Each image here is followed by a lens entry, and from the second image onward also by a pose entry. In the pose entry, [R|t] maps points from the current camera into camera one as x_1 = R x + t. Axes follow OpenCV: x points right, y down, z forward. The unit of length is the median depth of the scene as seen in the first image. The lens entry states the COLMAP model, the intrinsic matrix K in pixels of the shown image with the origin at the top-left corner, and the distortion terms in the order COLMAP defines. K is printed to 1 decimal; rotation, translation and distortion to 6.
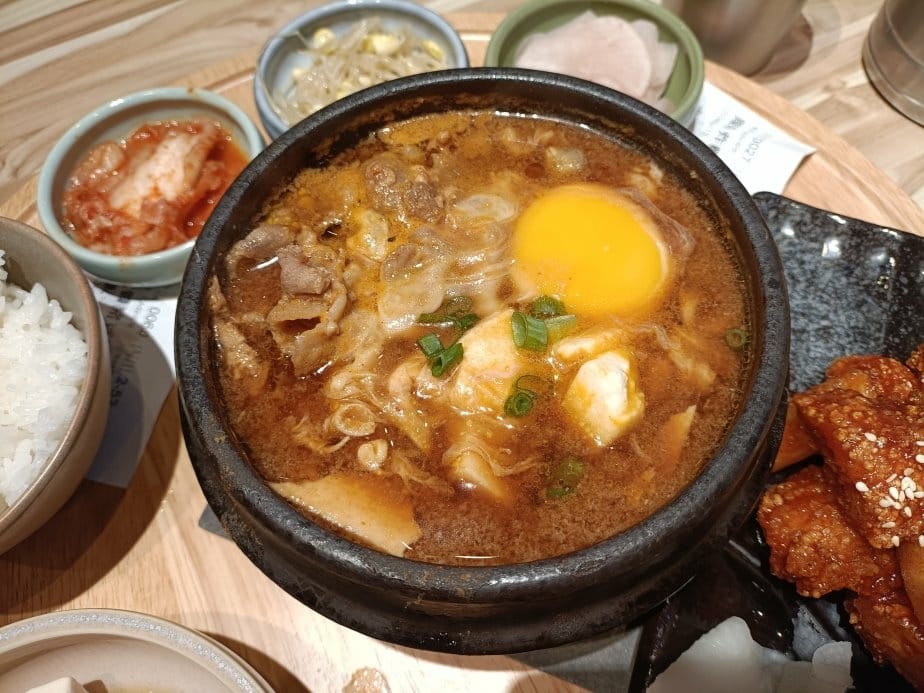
lens RADIAL K [[693.4, 0, 462.0], [0, 693.4, 346.5], [0, 0, 1]] dist [0.056856, -0.077122]
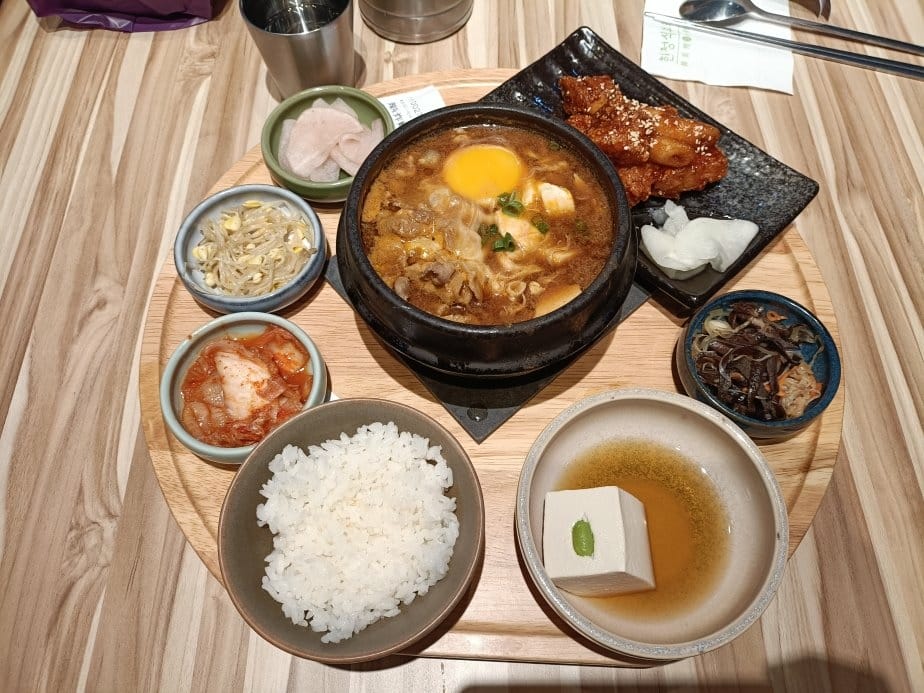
lens RADIAL K [[693.4, 0, 462.0], [0, 693.4, 346.5], [0, 0, 1]] dist [0.056856, -0.077122]
pose [[0.458124, -0.783897, 0.419080, -1.196311], [0.794728, 0.572397, 0.201910, -0.333663], [-0.398157, 0.240555, 0.885214, -0.721977]]
